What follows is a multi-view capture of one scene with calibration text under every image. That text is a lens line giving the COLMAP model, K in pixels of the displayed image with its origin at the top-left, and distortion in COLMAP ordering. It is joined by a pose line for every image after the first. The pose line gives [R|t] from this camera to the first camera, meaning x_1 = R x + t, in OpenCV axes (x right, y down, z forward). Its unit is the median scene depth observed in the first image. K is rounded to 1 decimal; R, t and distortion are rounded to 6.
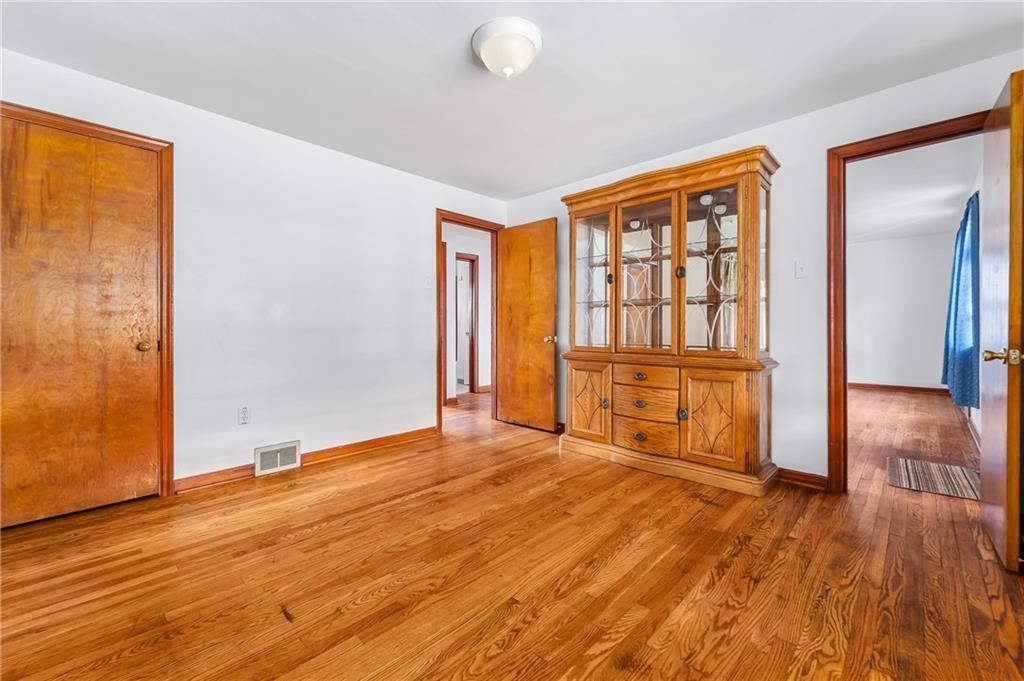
lens RADIAL K [[415.9, 0, 508.1], [0, 415.9, 341.4], [0, 0, 1]] dist [0.000100, -0.000138]
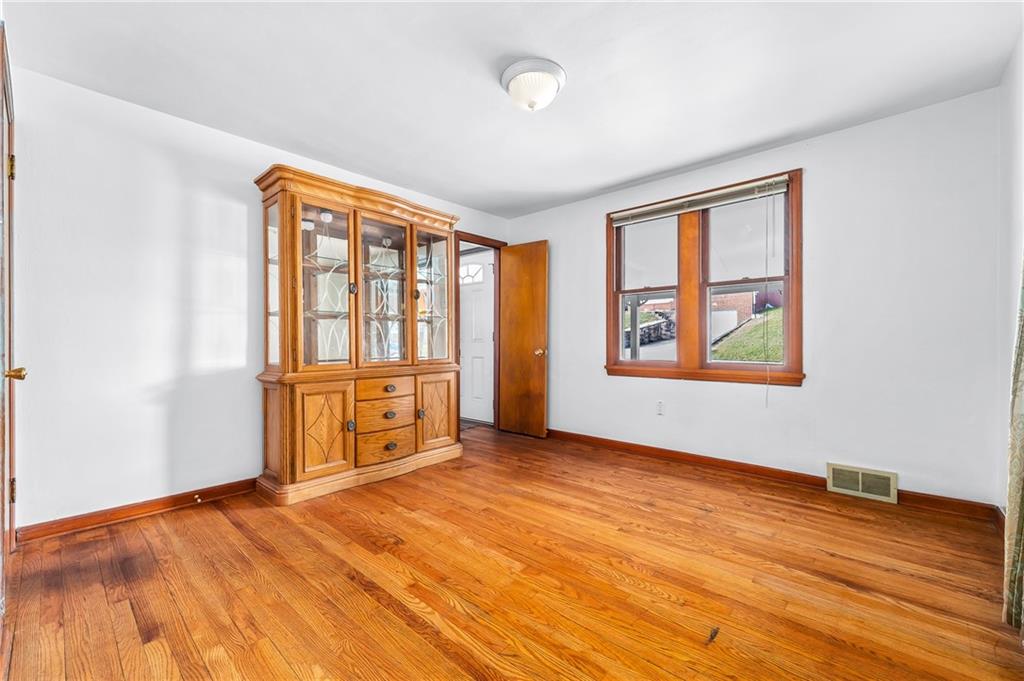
lens RADIAL K [[415.9, 0, 508.1], [0, 415.9, 341.4], [0, 0, 1]] dist [0.000100, -0.000138]
pose [[-0.027724, -0.003235, 0.999610, -0.898256], [0.041928, 0.999111, 0.004396, -0.029877], [-0.998736, 0.042033, -0.027564, 0.894116]]
